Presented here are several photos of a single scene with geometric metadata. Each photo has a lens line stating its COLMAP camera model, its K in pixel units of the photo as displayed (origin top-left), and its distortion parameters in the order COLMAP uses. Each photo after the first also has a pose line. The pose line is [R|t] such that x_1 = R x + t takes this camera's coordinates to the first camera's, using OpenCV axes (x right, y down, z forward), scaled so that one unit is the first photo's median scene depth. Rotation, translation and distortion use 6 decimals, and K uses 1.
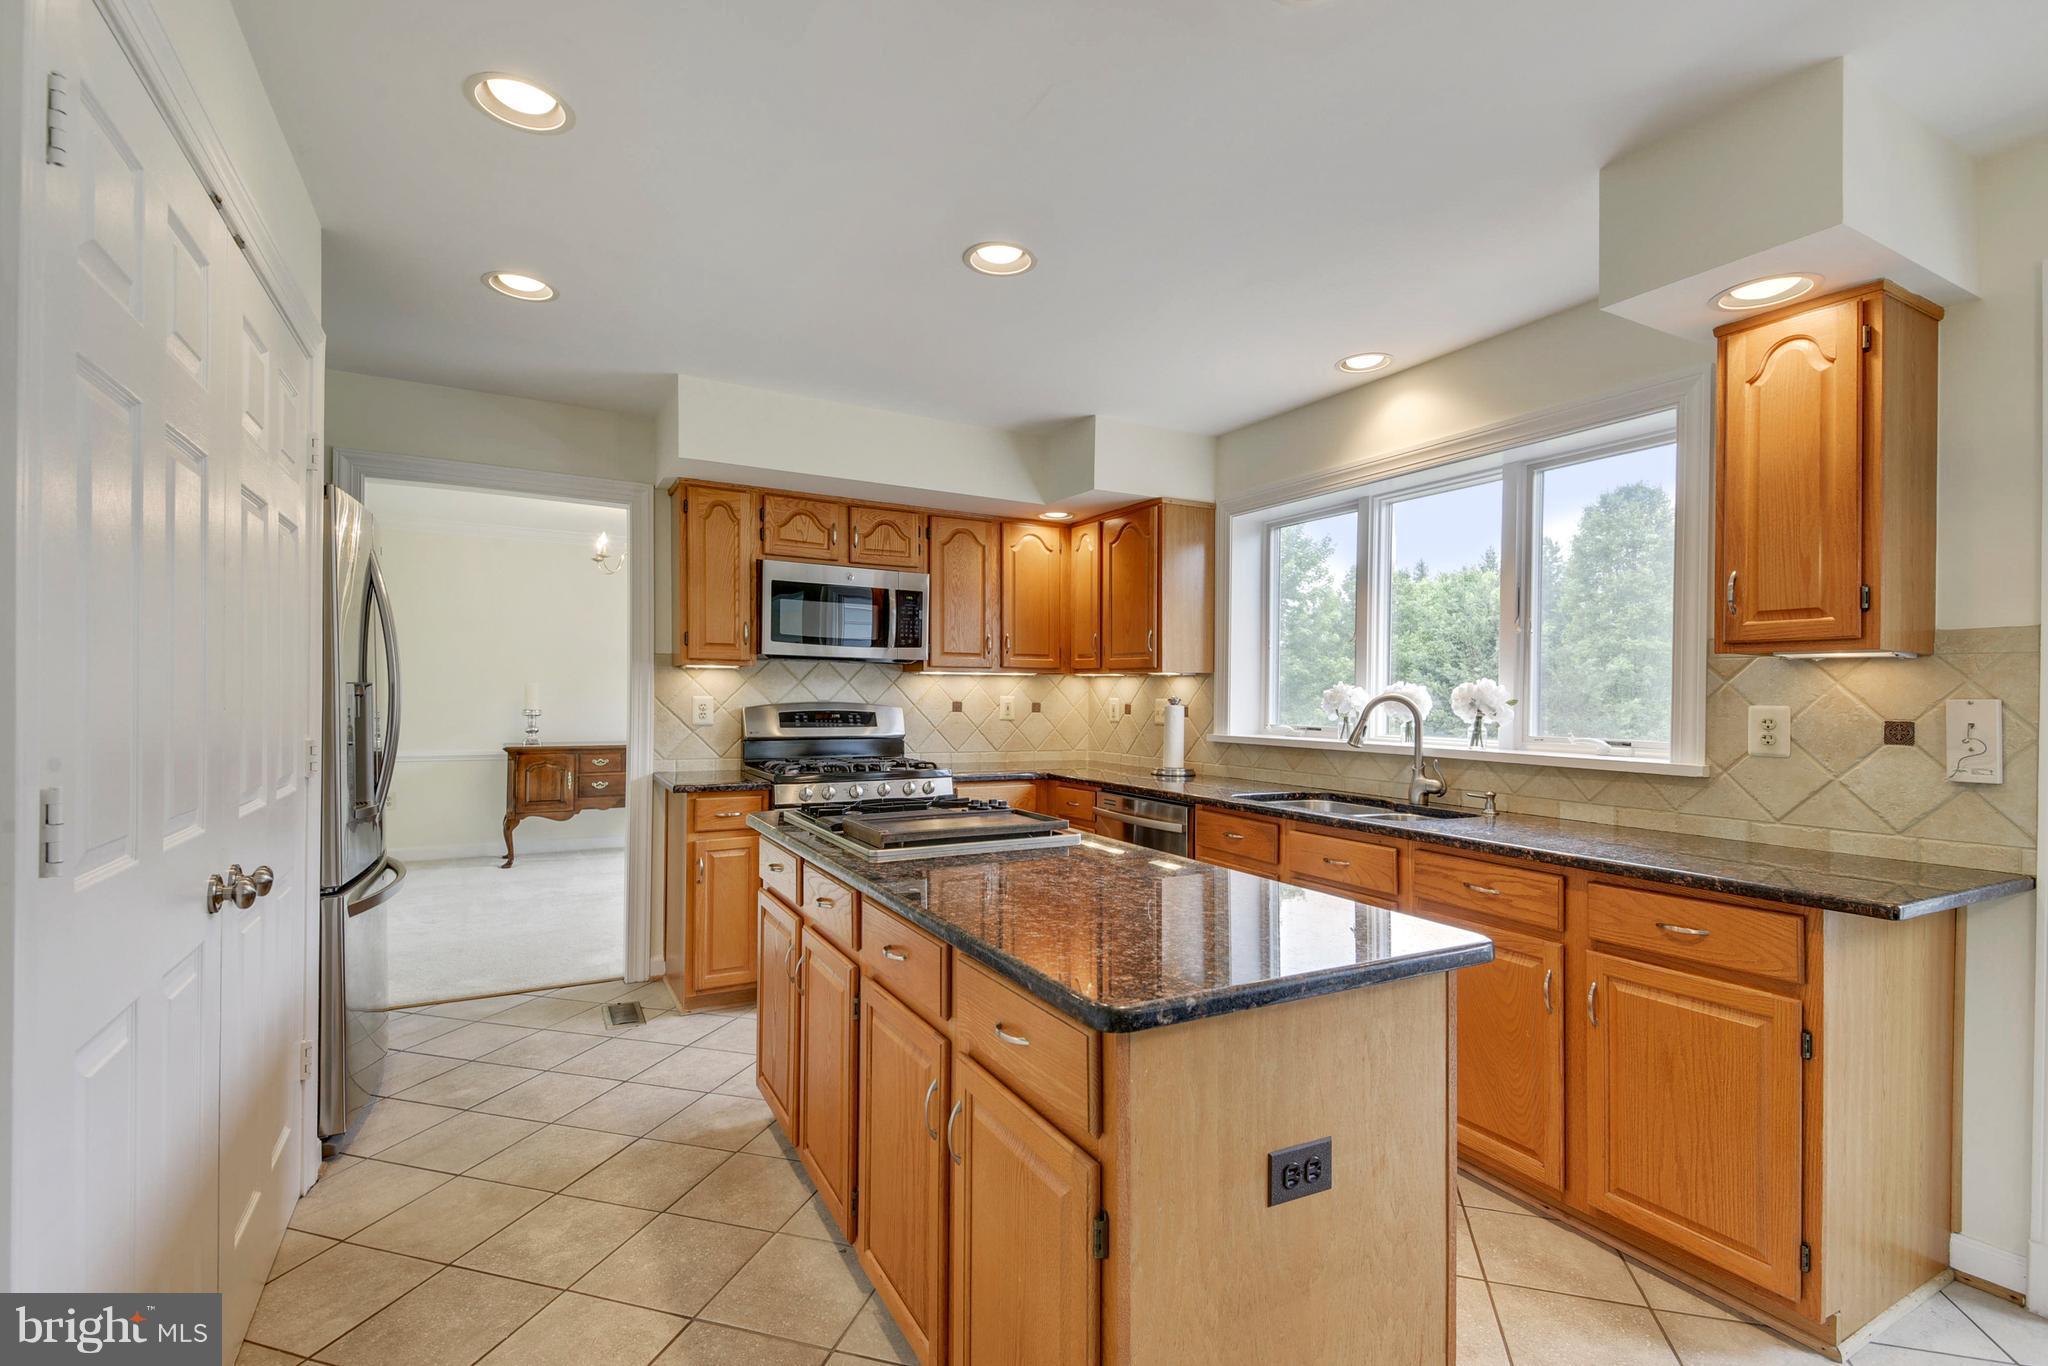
lens RADIAL K [[953.7, 0, 1068.8], [0, 953.7, 704.4], [0, 0, 1]] dist [0.050613, -0.024866]
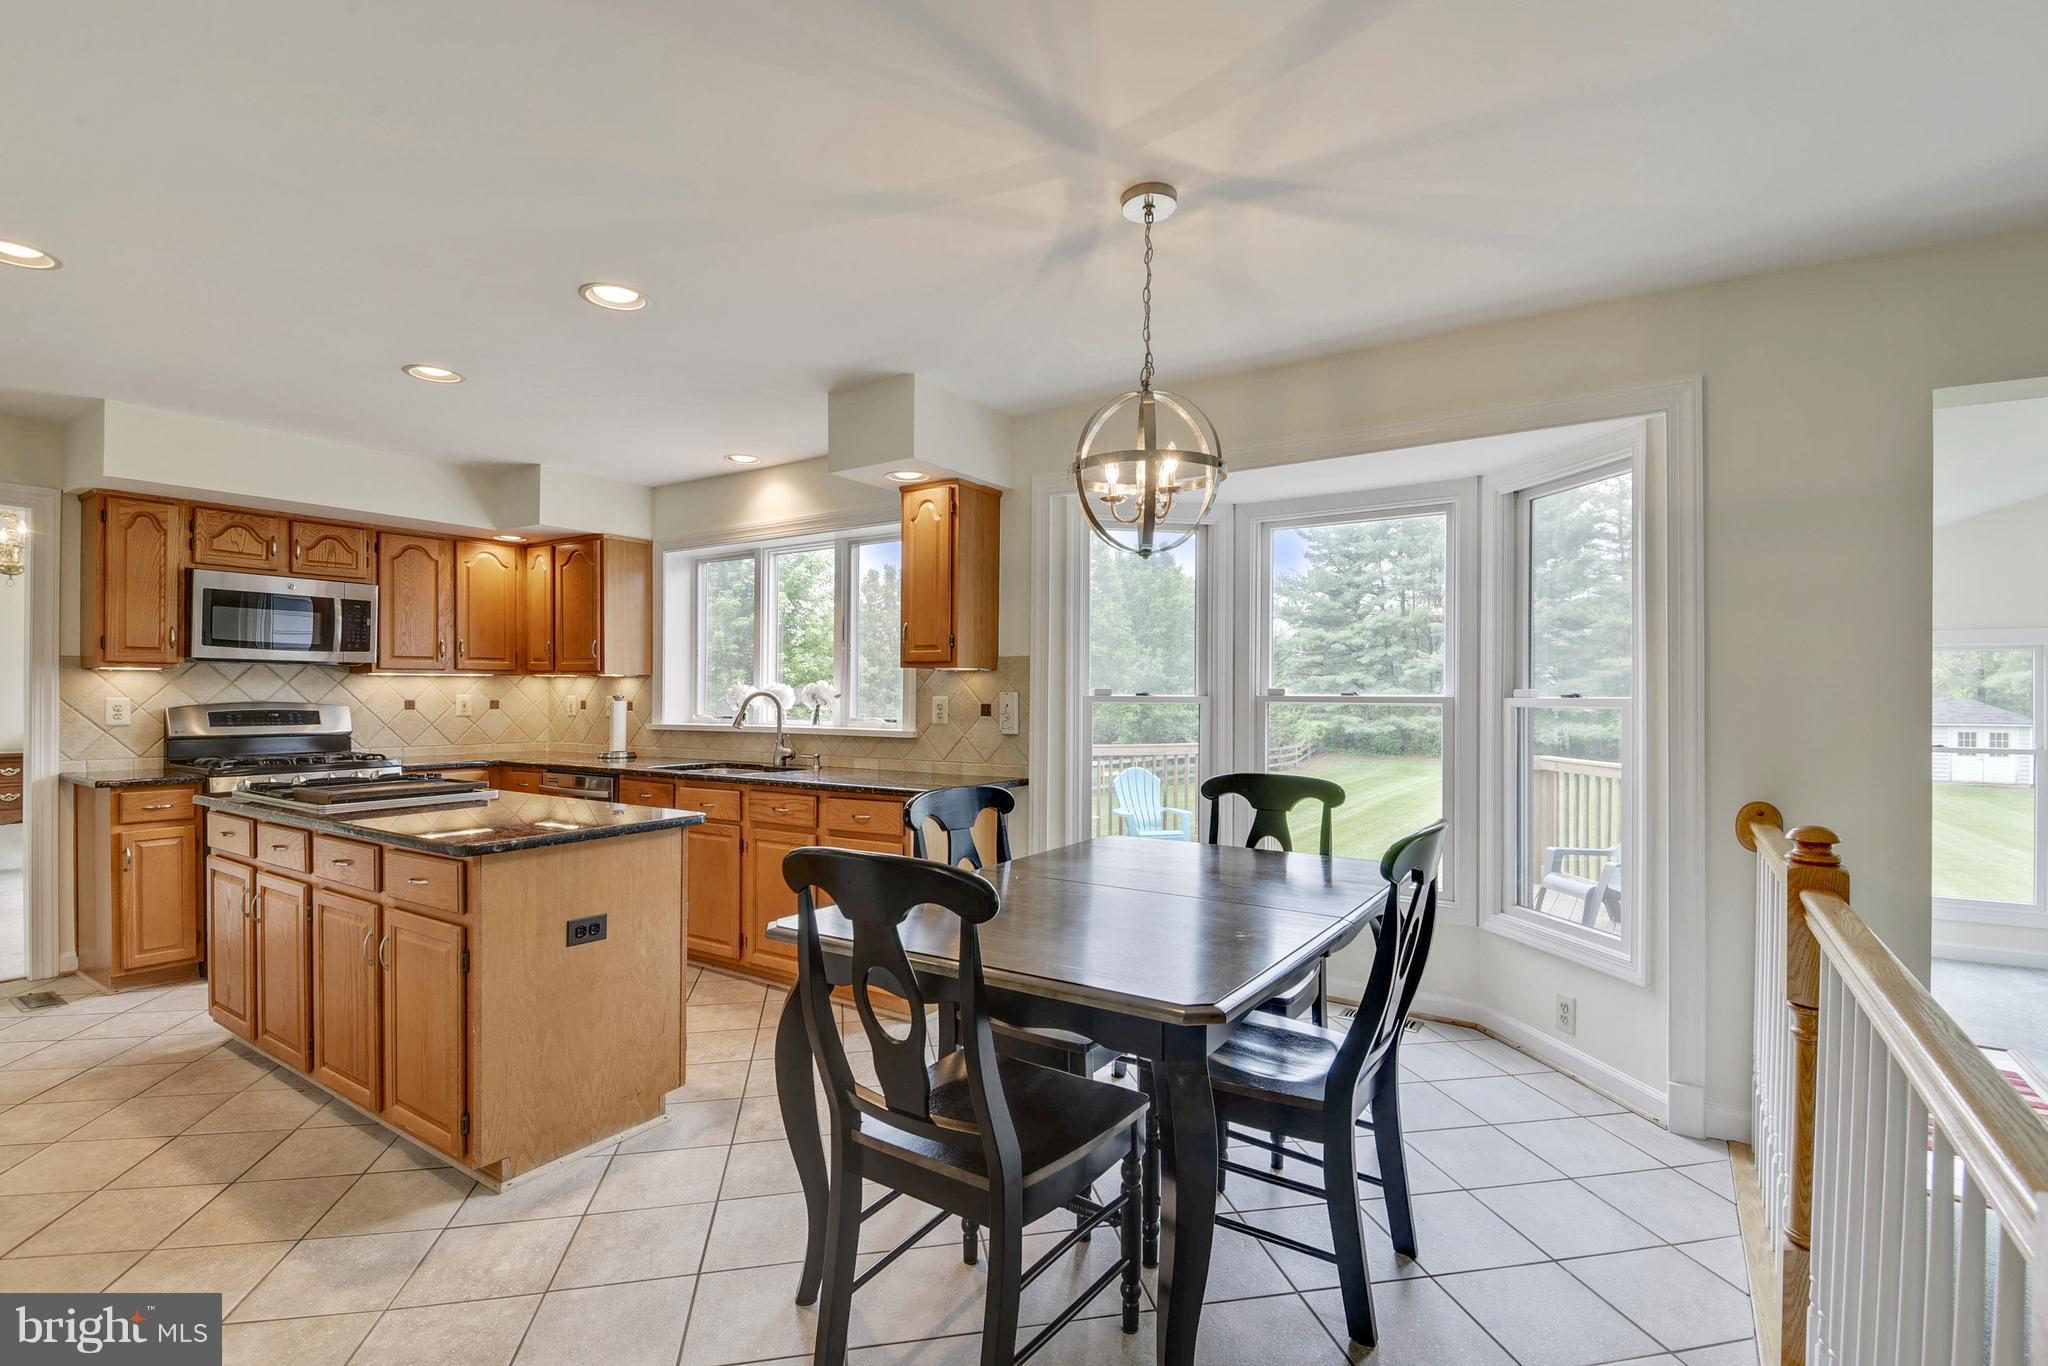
lens RADIAL K [[938.3, 0, 1029.8], [0, 938.3, 685.9], [0, 0, 1]] dist [0.022800, -0.026203]
pose [[0.899933, -0.004785, 0.436002, 0.061805], [0.011497, 0.999852, -0.012759, 0.003355], [-0.435877, 0.016495, 0.899855, -0.339626]]
